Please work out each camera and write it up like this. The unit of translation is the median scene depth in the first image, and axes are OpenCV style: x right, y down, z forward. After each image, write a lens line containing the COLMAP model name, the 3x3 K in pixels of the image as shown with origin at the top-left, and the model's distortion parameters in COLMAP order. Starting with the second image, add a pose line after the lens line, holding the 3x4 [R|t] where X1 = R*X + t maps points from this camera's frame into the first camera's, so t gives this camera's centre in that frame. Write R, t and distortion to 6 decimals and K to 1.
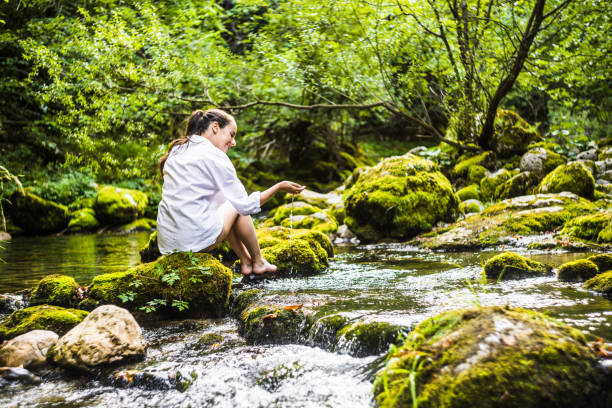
lens RADIAL K [[1014.5, 0, 306.0], [0, 1014.5, 204.0], [0, 0, 1]] dist [0.028777, -0.005235]
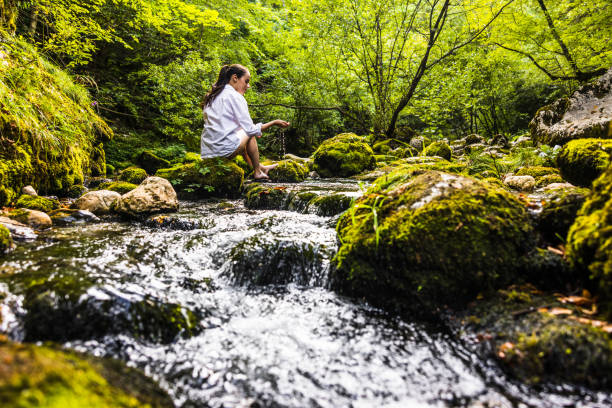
lens RADIAL K [[481.8, 0, 306.0], [0, 481.8, 204.0], [0, 0, 1]] dist [0.002815, -0.001105]
pose [[0.997652, 0.061128, 0.030888, 0.004756], [-0.062619, 0.996792, 0.049850, 0.083977], [-0.027742, -0.051667, 0.998279, 0.268663]]
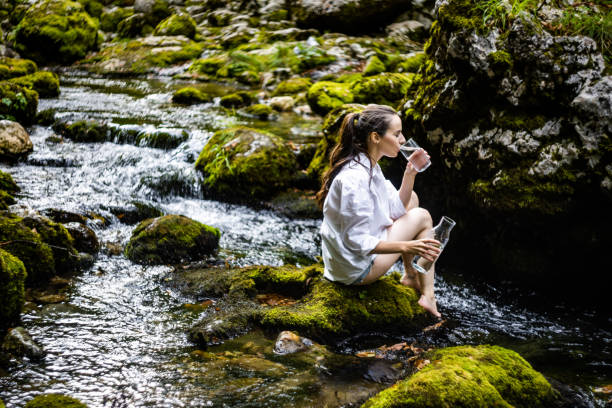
lens RADIAL K [[1014.5, 0, 306.0], [0, 1014.5, 204.0], [0, 0, 1]] dist [0.028777, -0.005235]
pose [[0.878397, -0.030514, 0.476956, -0.538896], [-0.068751, 0.979513, 0.189283, -0.117970], [-0.472961, -0.199057, 0.858303, -0.723720]]
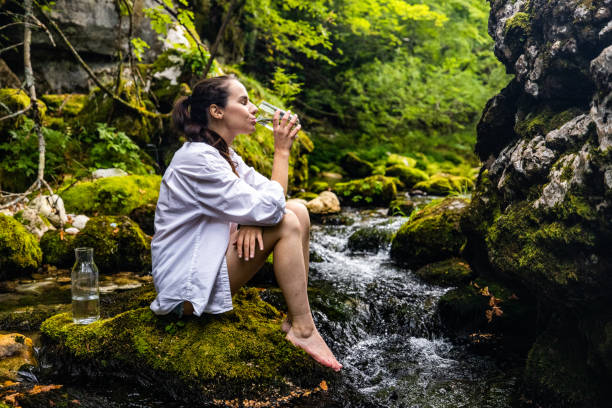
lens RADIAL K [[589.4, 0, 306.0], [0, 589.4, 204.0], [0, 0, 1]] dist [0.009531, 0.002002]
pose [[0.924325, 0.102120, -0.367689, 0.240413], [-0.081207, 0.994097, 0.071952, 0.032101], [0.372866, -0.036648, 0.927161, -0.252160]]
